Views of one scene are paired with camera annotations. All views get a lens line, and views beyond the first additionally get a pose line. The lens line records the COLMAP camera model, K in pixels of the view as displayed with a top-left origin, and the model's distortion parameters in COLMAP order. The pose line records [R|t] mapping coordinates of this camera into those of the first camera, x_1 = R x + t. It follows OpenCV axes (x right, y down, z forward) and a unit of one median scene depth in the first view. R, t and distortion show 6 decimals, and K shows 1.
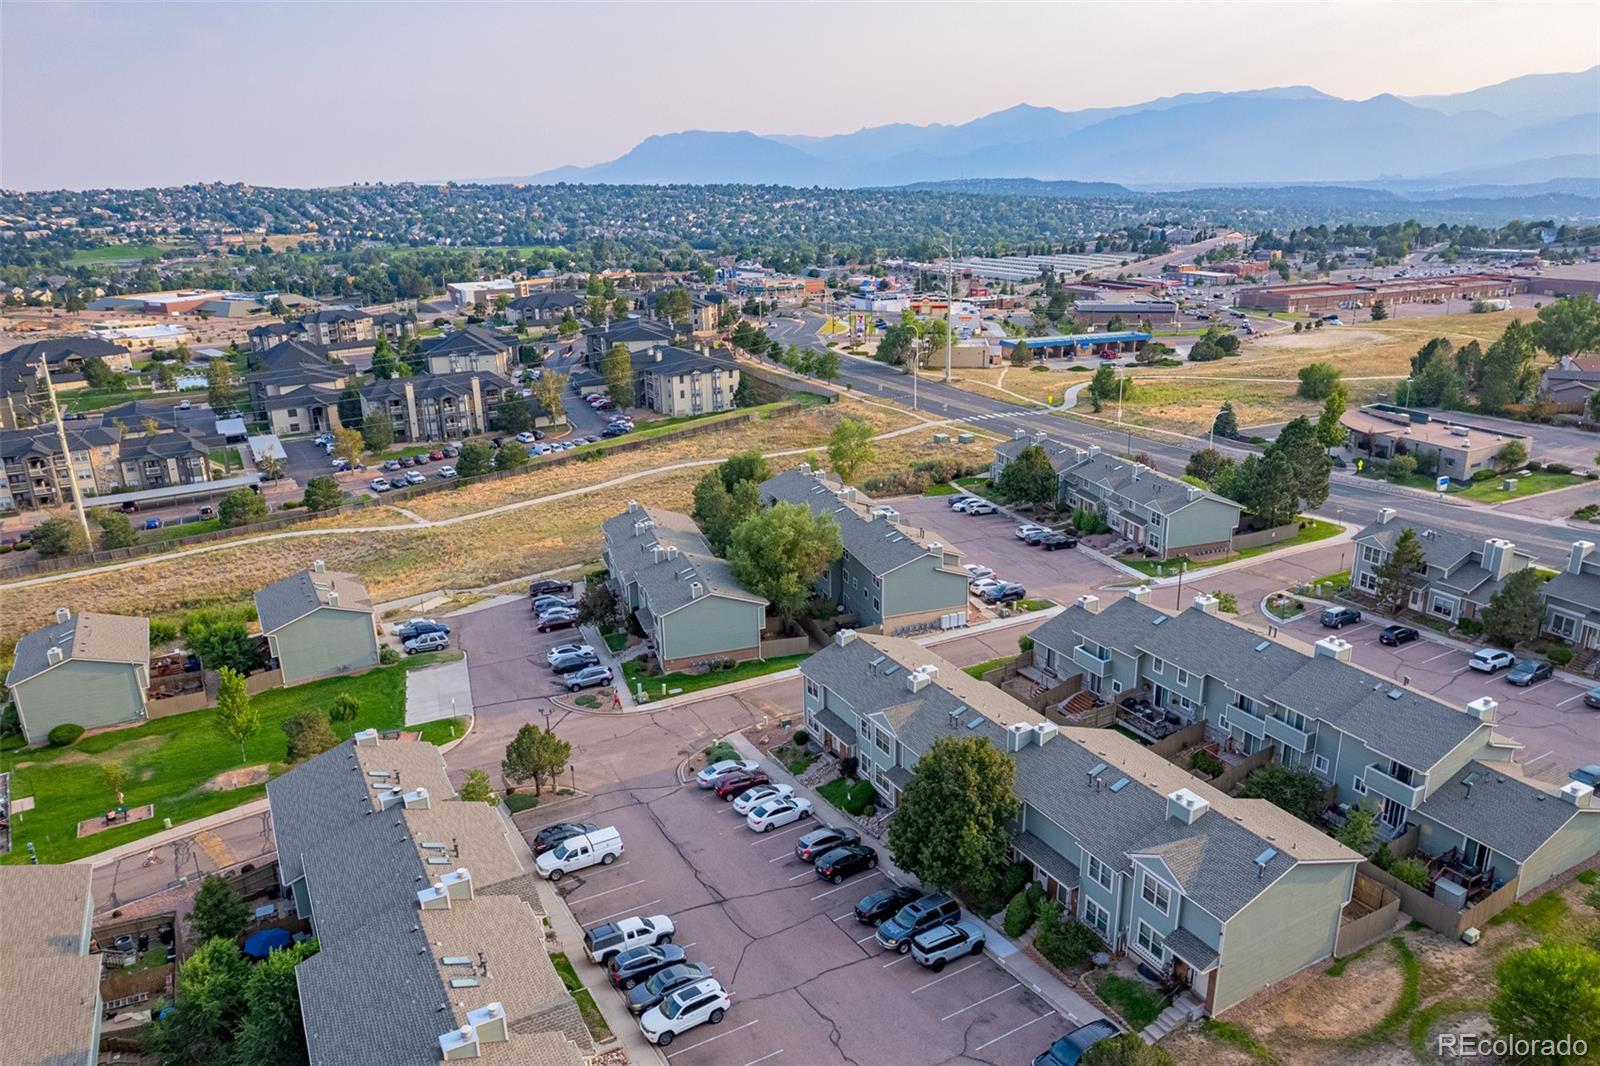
lens RADIAL K [[1127.1, 0, 808.9], [0, 1127.1, 537.7], [0, 0, 1]] dist [-0.066997, 0.071300]
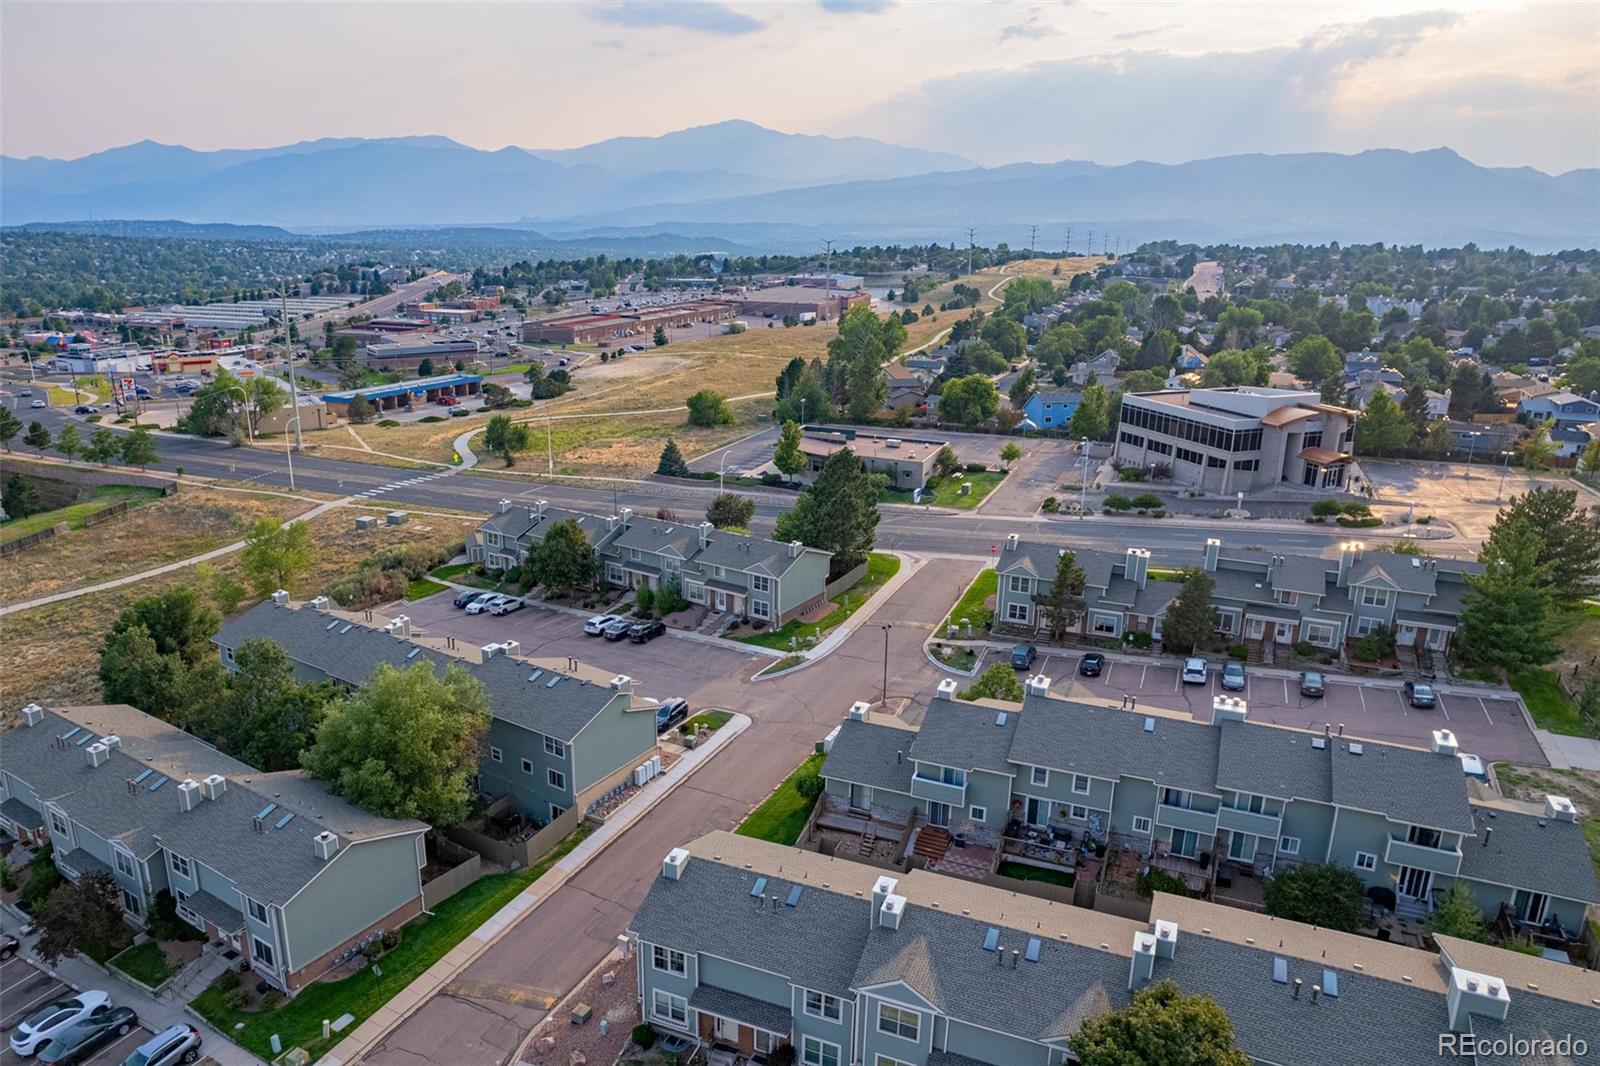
lens RADIAL K [[1127.1, 0, 808.9], [0, 1127.1, 537.7], [0, 0, 1]] dist [-0.066997, 0.071300]
pose [[0.789690, -0.154486, 0.593737, -0.154279], [0.173967, 0.984440, 0.024762, -0.059069], [-0.588324, 0.083737, 0.804278, 0.237326]]
